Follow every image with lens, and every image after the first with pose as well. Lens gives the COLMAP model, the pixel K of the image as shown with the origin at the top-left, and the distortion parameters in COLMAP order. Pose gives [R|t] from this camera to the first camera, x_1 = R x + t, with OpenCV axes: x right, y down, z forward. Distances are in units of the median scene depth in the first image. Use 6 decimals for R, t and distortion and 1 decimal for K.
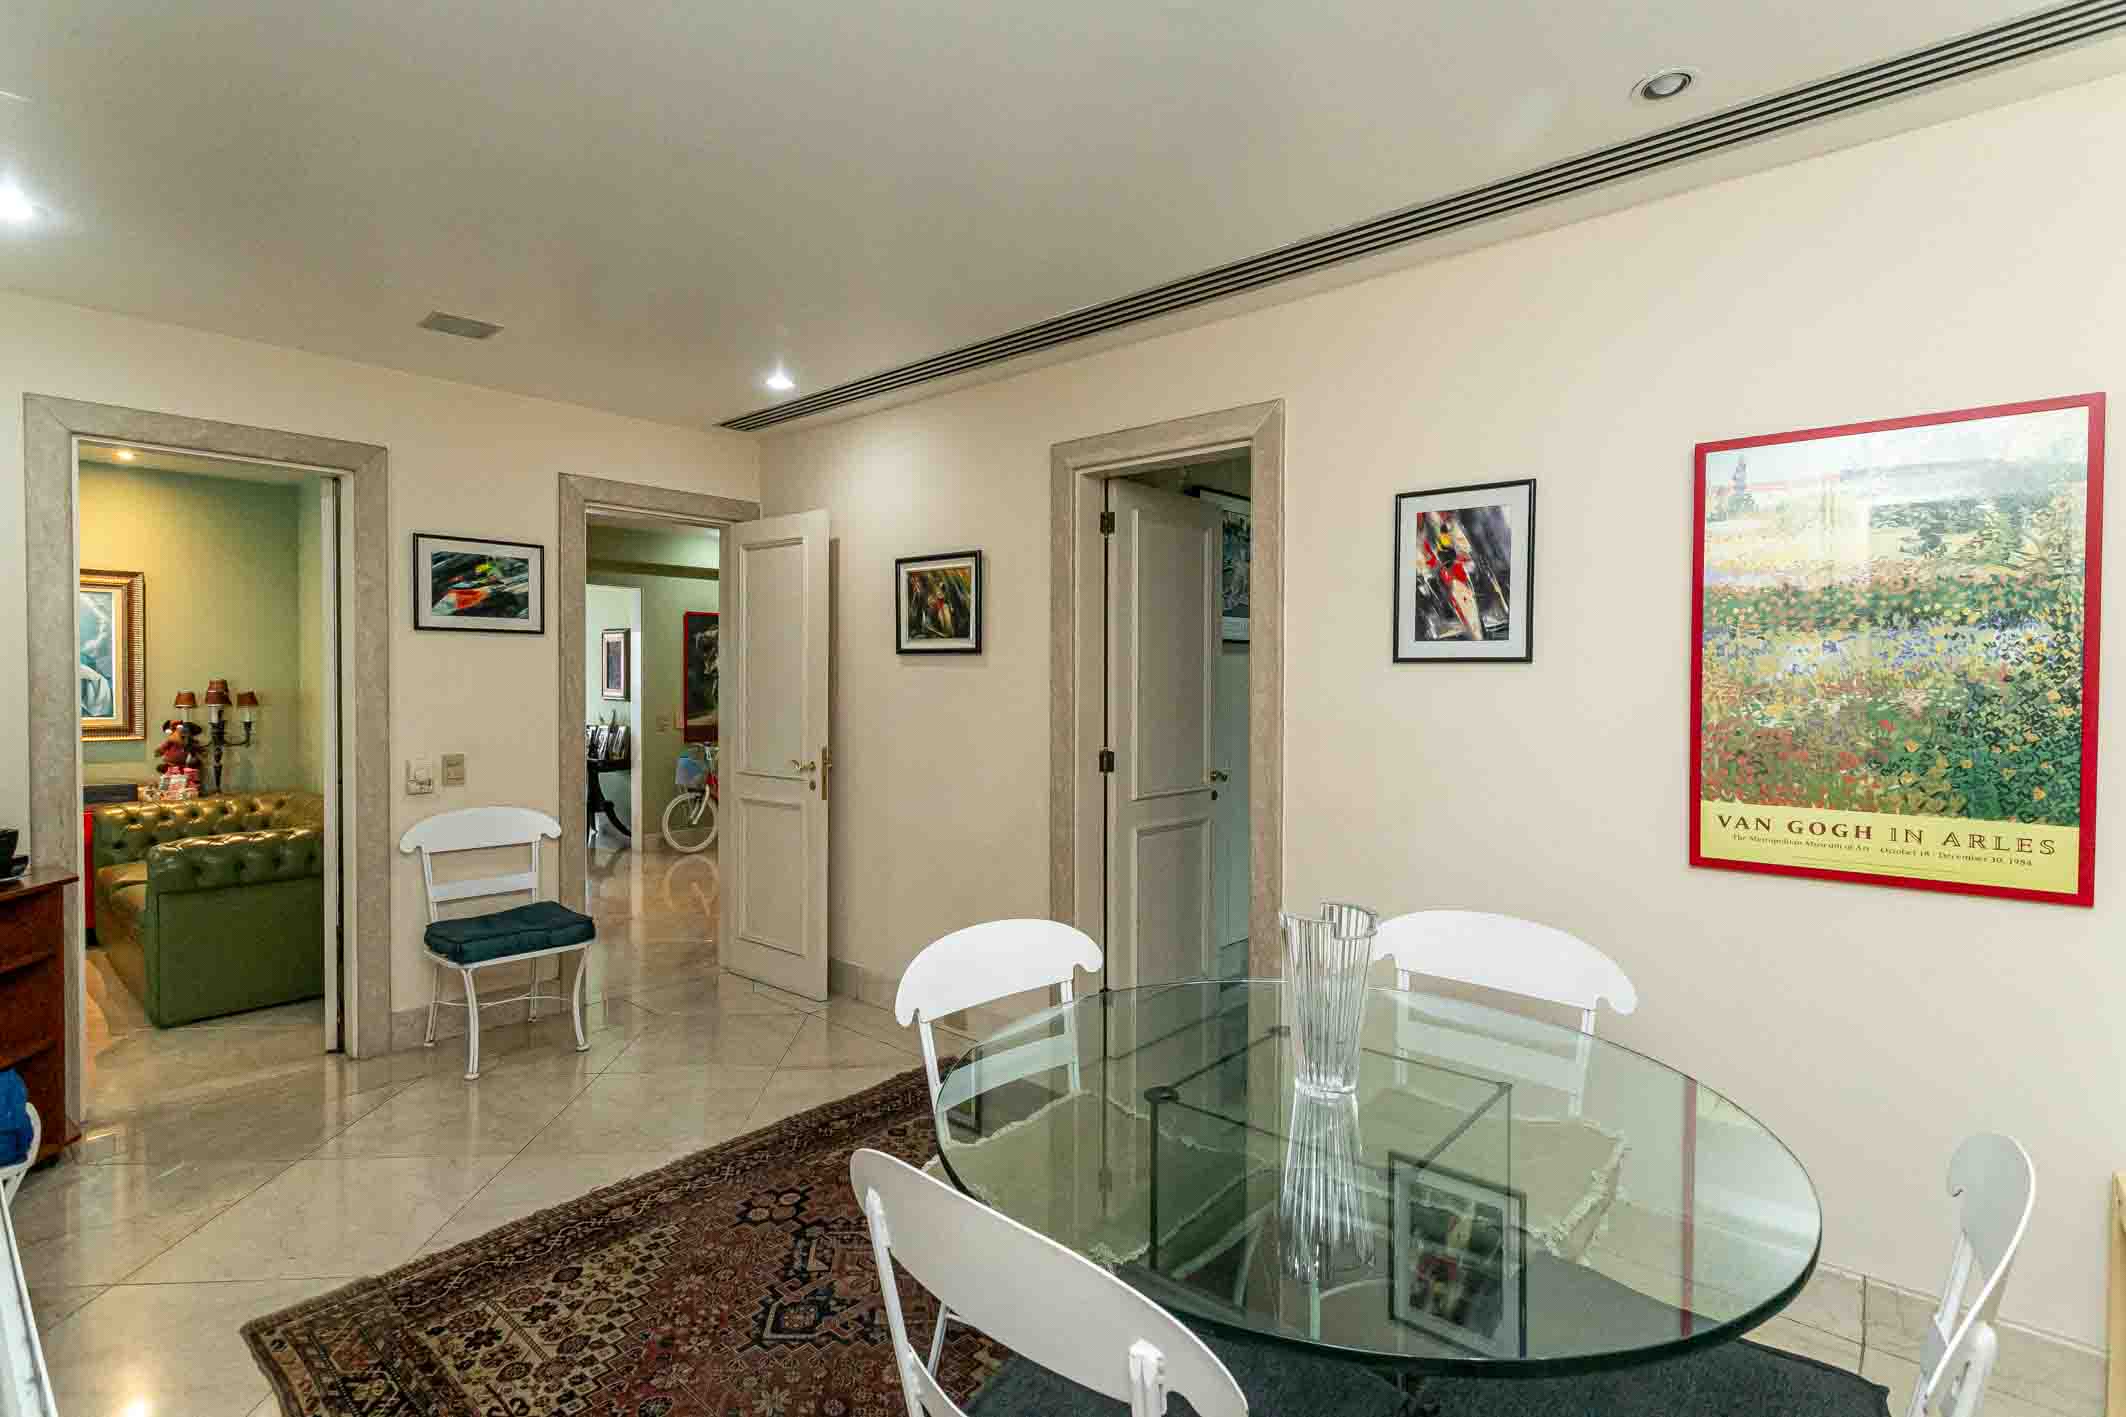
lens RADIAL K [[999.1, 0, 1066.2], [0, 999.1, 696.3], [0, 0, 1]] dist [0.001015, 0.000259]
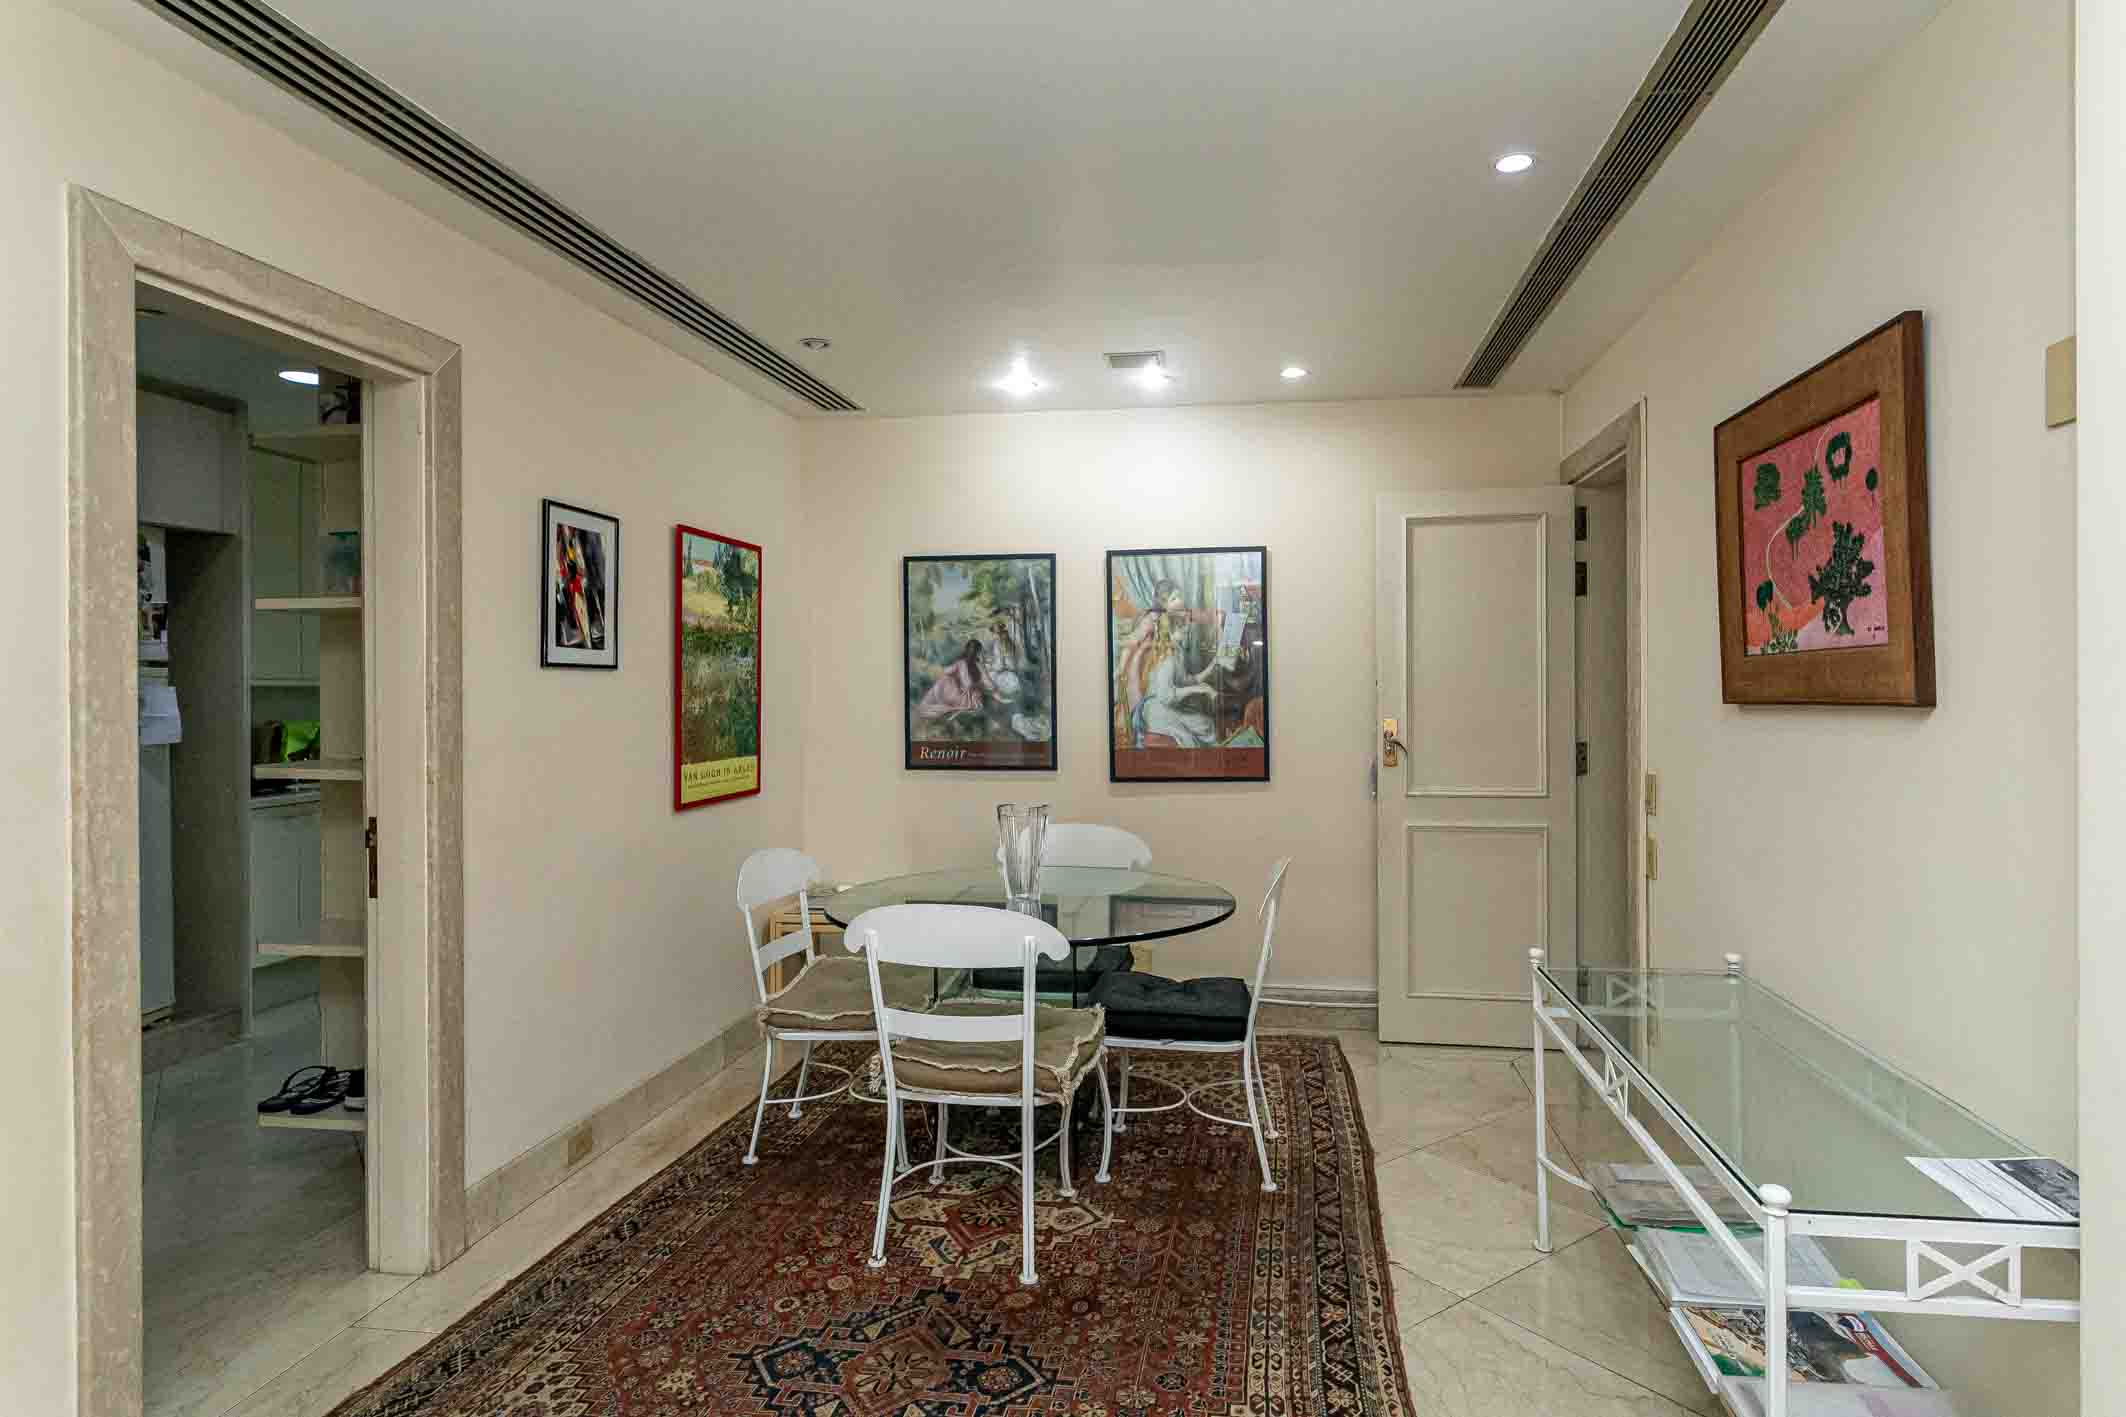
lens RADIAL K [[1241.3, 0, 1061.7], [0, 1241.3, 678.4], [0, 0, 1]] dist [0.035647, 0.000414]
pose [[-0.521299, 0.002060, 0.853372, -1.062999], [0.013740, 0.999888, 0.005980, -0.024166], [-0.853264, 0.014843, -0.521269, 1.278955]]
